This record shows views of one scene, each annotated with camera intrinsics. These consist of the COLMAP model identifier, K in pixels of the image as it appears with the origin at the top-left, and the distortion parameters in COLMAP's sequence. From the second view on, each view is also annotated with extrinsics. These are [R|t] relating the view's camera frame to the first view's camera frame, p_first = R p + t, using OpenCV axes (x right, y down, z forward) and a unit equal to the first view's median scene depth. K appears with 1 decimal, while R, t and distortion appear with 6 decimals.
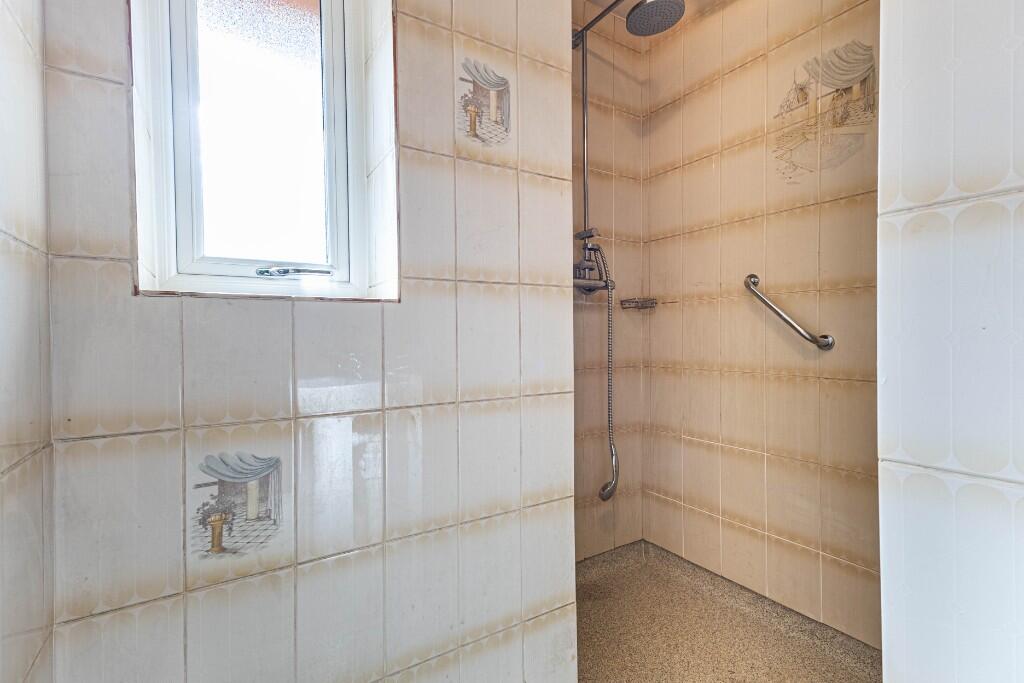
lens RADIAL K [[471.9, 0, 508.8], [0, 471.9, 338.9], [0, 0, 1]] dist [0.026254, 0.000077]
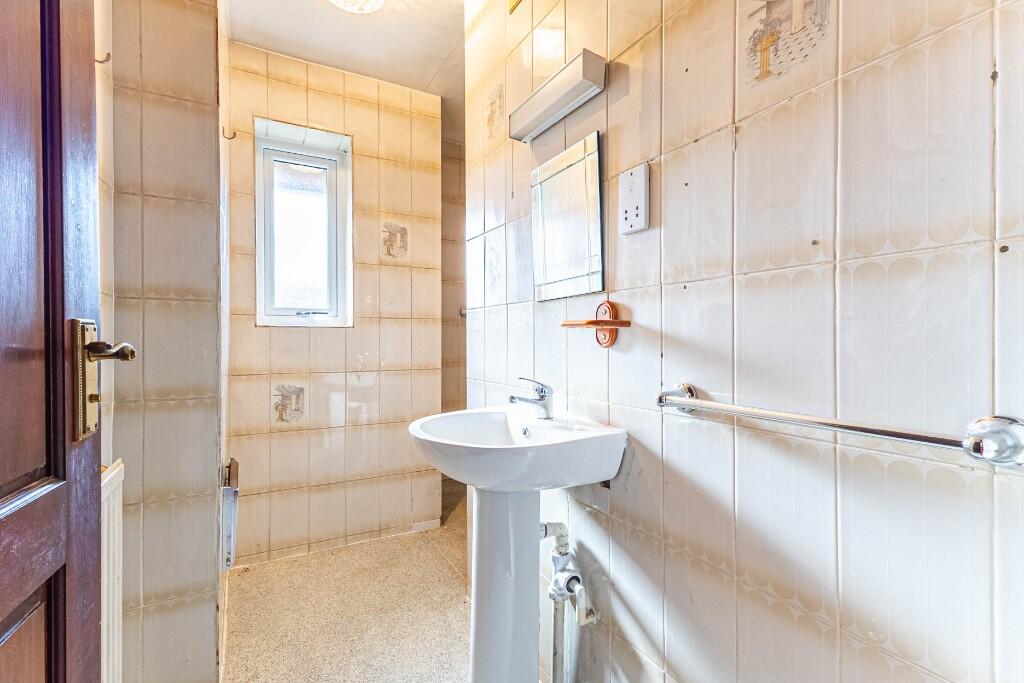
lens RADIAL K [[471.9, 0, 508.8], [0, 471.9, 338.9], [0, 0, 1]] dist [0.026254, 0.000077]
pose [[0.997896, 0.010199, -0.064024, 0.673777], [-0.010774, 0.999905, -0.008633, -0.007568], [0.063930, 0.009305, 0.997911, -1.278835]]
